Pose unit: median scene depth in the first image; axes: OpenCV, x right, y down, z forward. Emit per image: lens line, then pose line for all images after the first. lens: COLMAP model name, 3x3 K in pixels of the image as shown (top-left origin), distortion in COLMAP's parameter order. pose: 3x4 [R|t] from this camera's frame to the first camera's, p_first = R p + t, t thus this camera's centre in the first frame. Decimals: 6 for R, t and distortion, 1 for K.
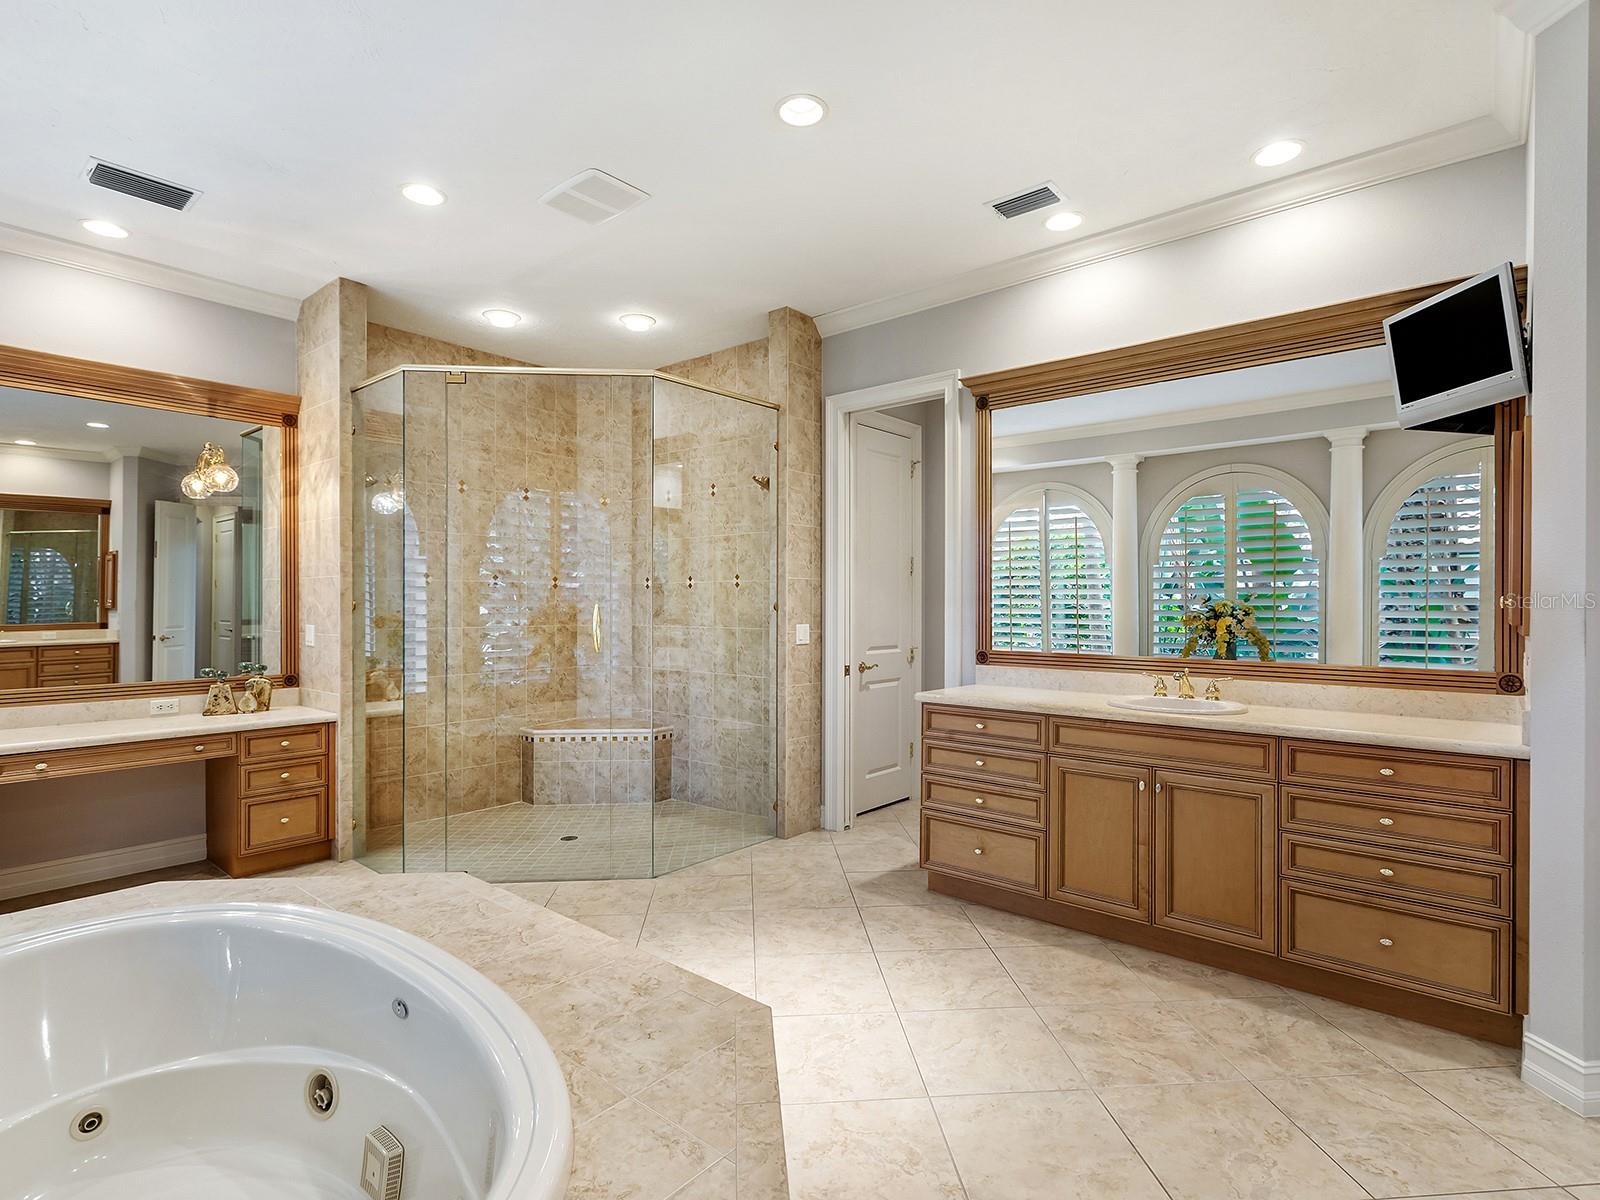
lens RADIAL K [[825.9, 0, 804.8], [0, 825.9, 605.7], [0, 0, 1]] dist [0.004294, 0.000426]
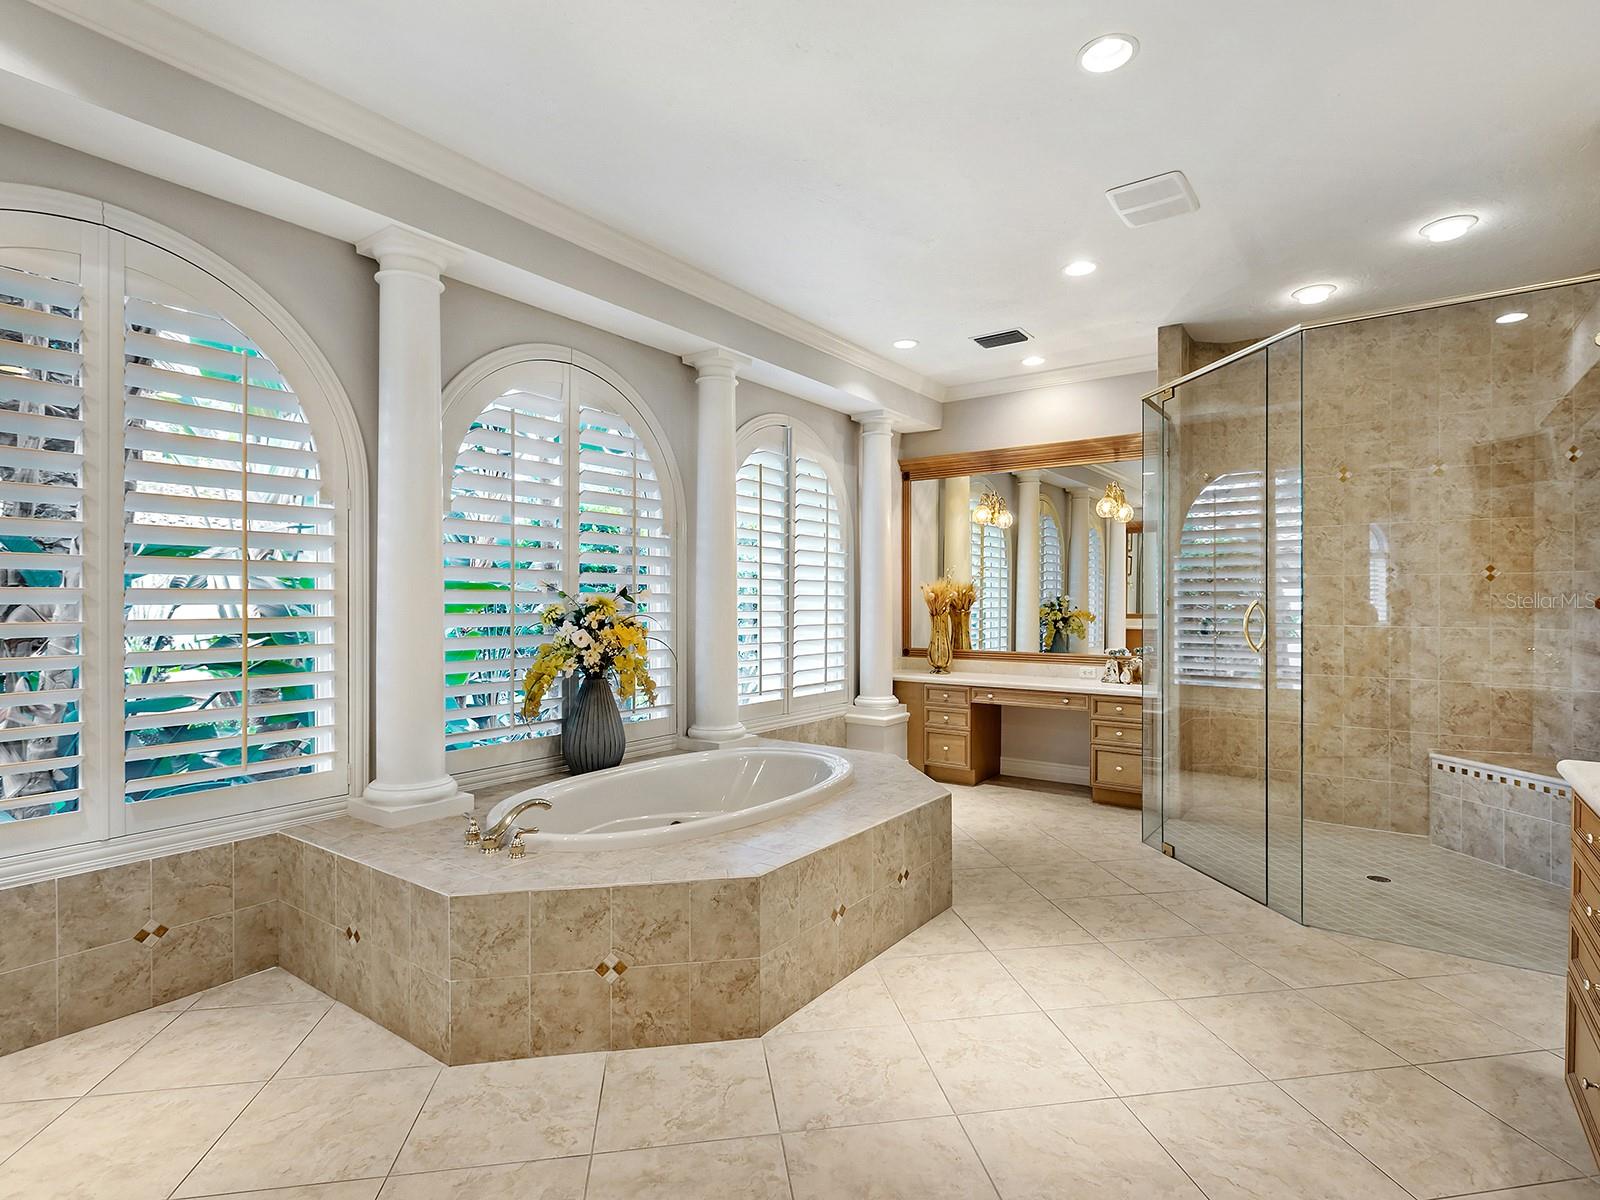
lens RADIAL K [[825.9, 0, 804.7], [0, 825.9, 599.6], [0, 0, 1]] dist [0.004294, 0.000426]
pose [[0.050693, -0.003375, -0.998709, 0.578744], [-0.002459, 0.999991, -0.003504, 0.002023], [0.998711, 0.002633, 0.050684, 0.409564]]
